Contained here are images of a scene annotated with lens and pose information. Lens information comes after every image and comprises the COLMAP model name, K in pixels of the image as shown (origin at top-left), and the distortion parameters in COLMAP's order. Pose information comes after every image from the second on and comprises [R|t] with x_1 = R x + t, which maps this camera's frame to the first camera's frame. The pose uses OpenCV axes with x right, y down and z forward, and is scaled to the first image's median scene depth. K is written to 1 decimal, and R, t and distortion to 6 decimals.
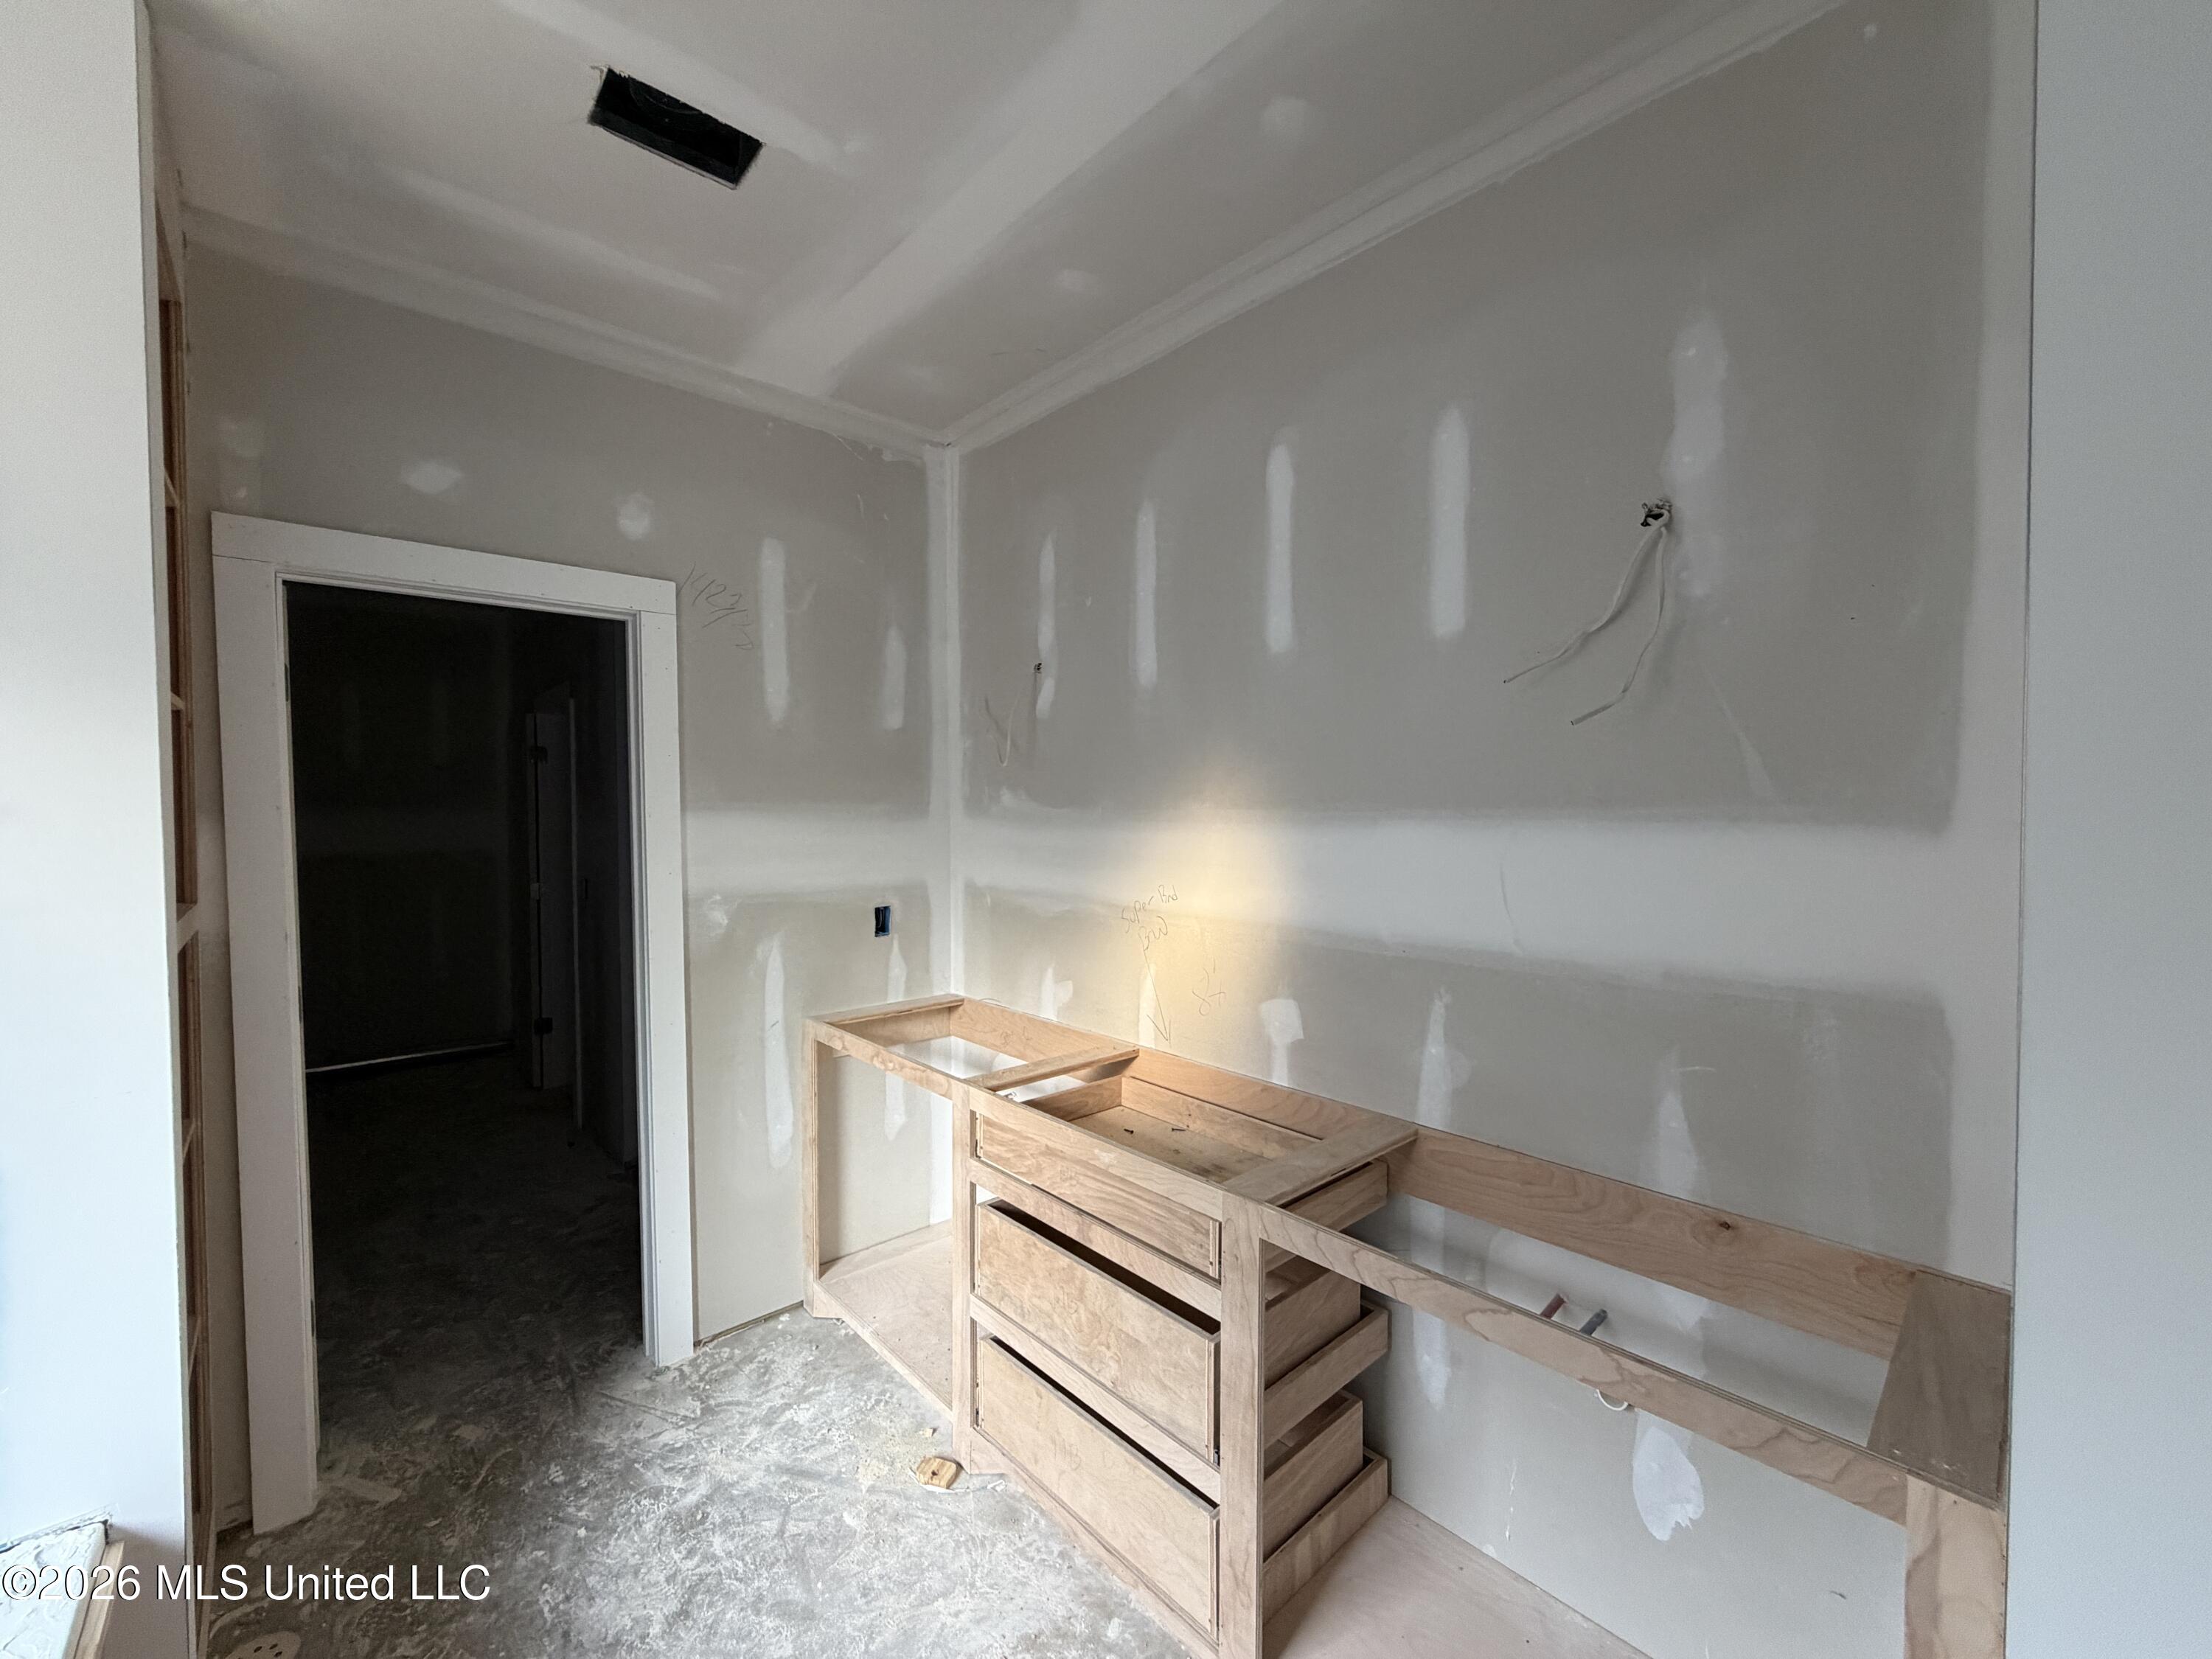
lens RADIAL K [[879.7, 0, 1099.3], [0, 879.7, 828.4], [0, 0, 1]] dist [-0.000721, -0.000494]
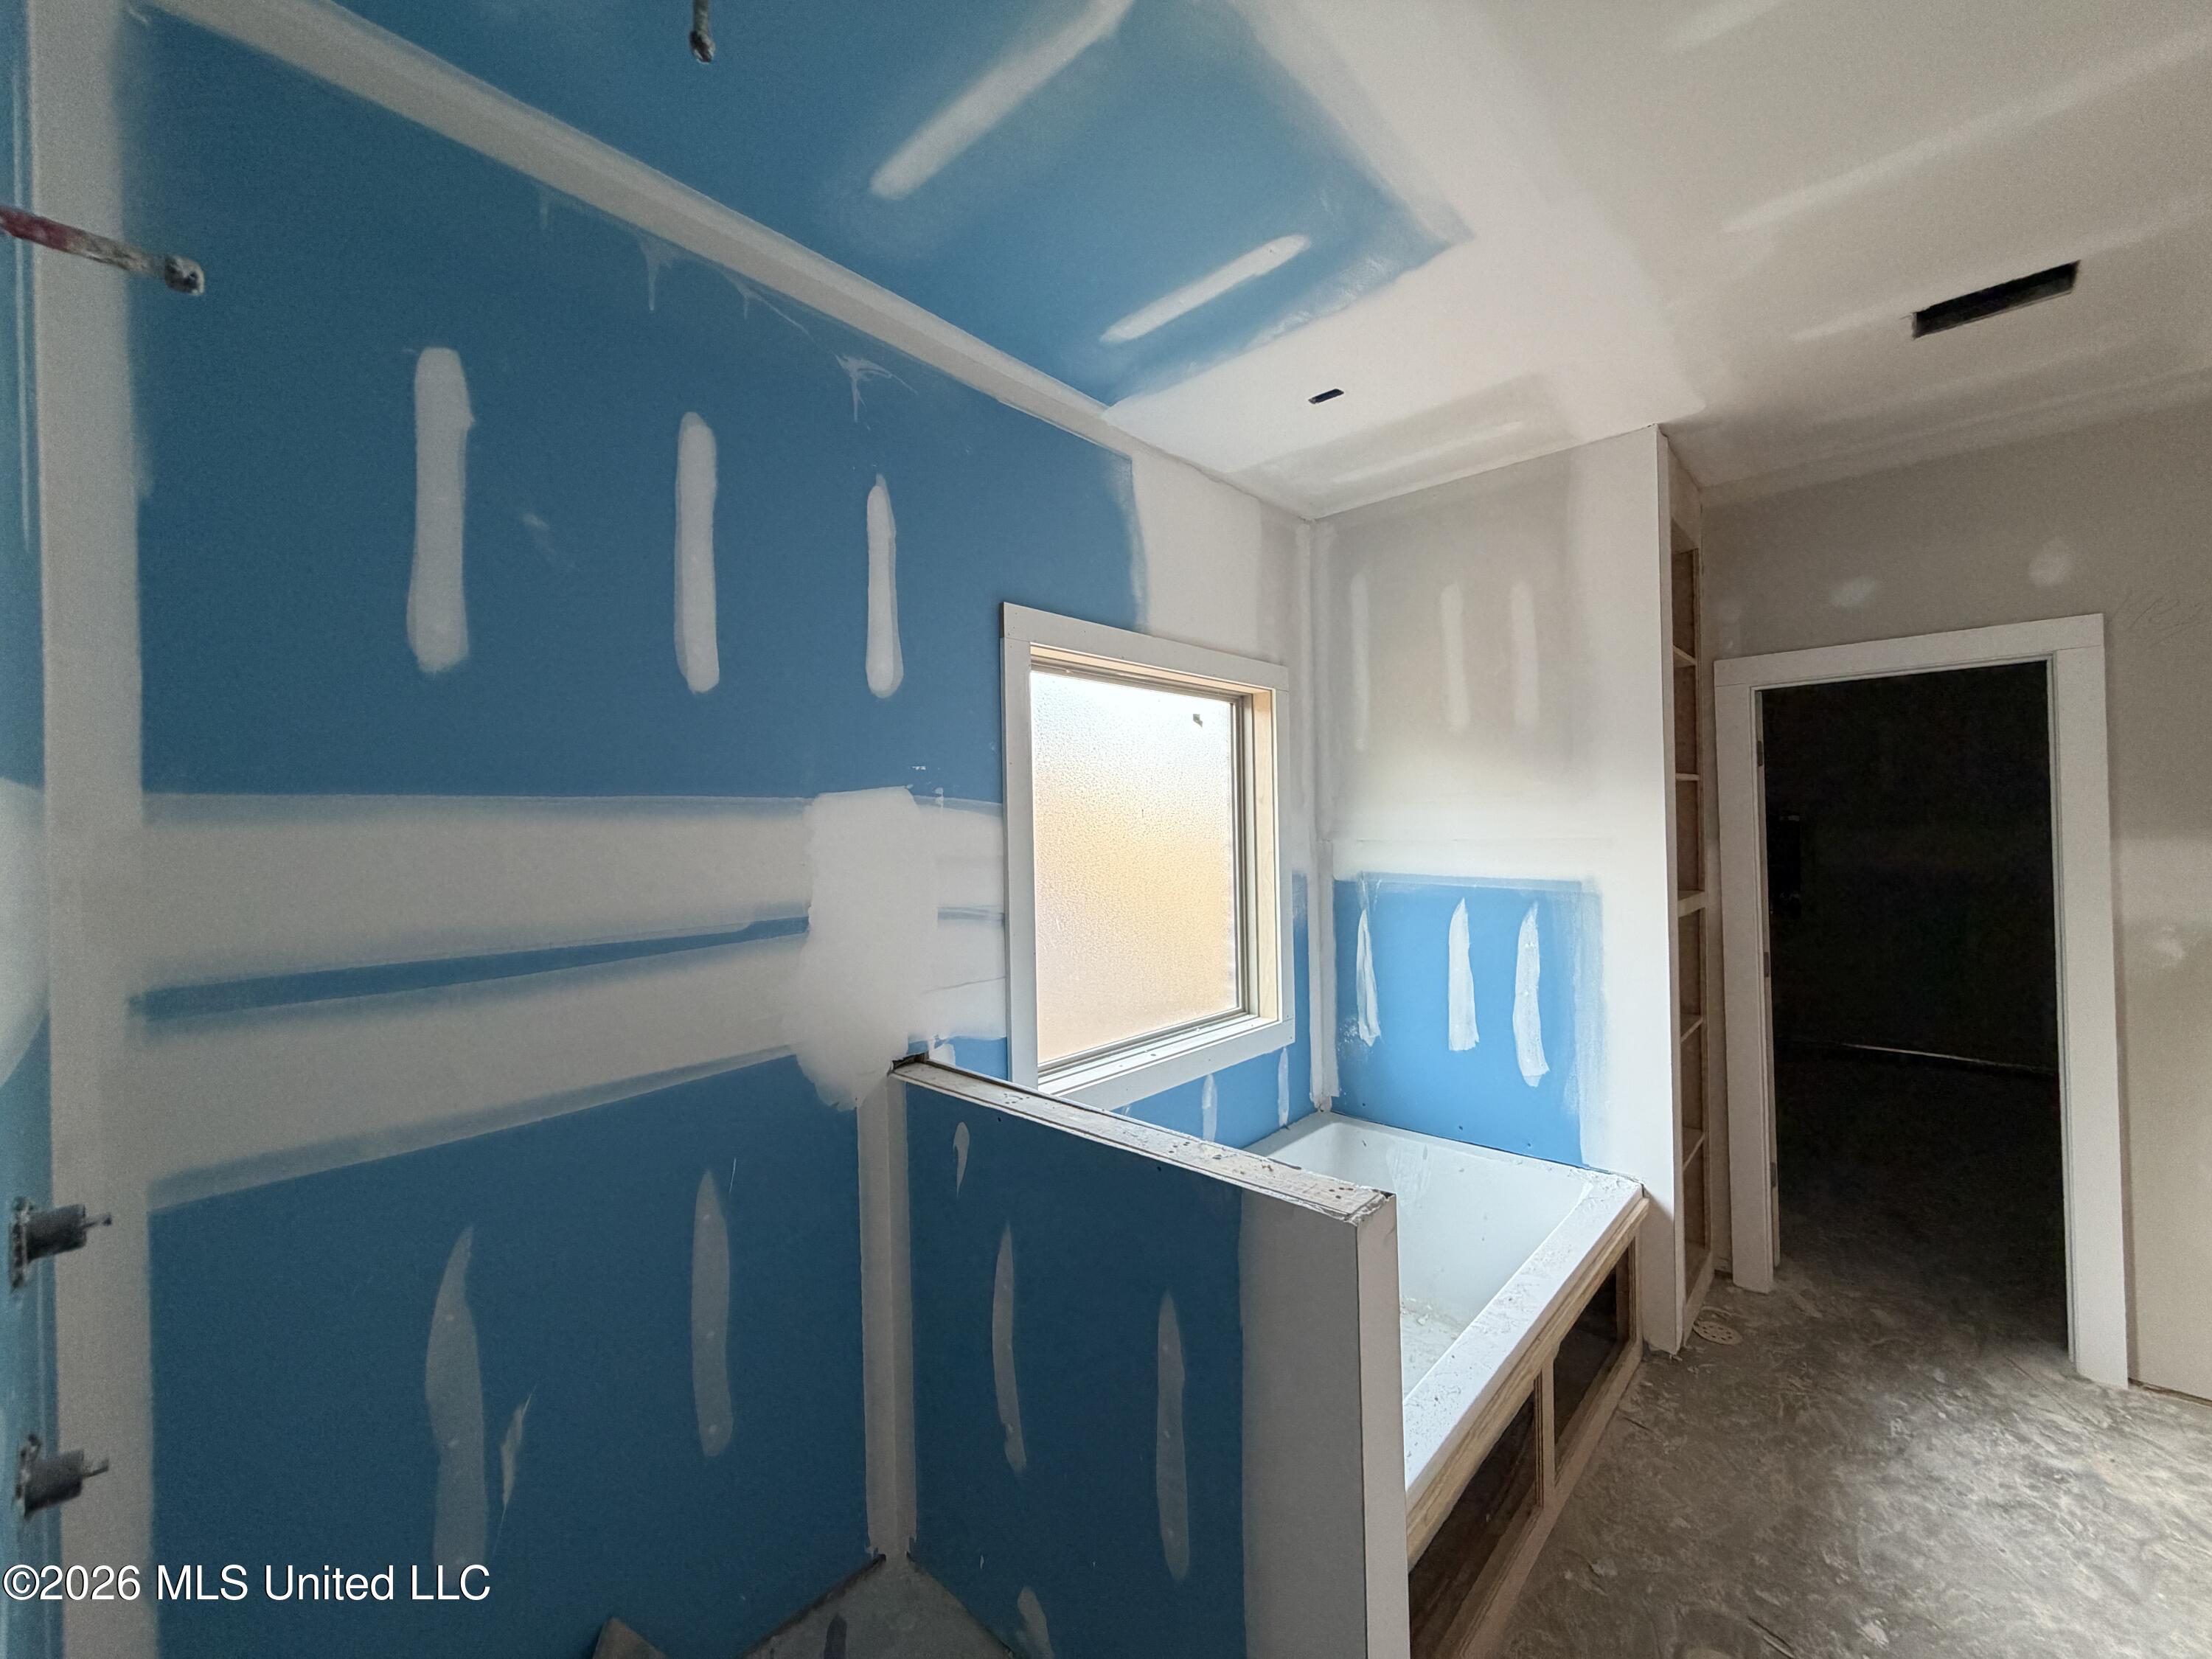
lens RADIAL K [[879.7, 0, 1093.7], [0, 879.7, 831.7], [0, 0, 1]] dist [-0.000721, -0.000494]
pose [[0.076174, 0.002160, -0.997092, 0.512522], [-0.004546, 0.999988, 0.001819, -0.026849], [0.997084, 0.004394, 0.076183, -0.279107]]
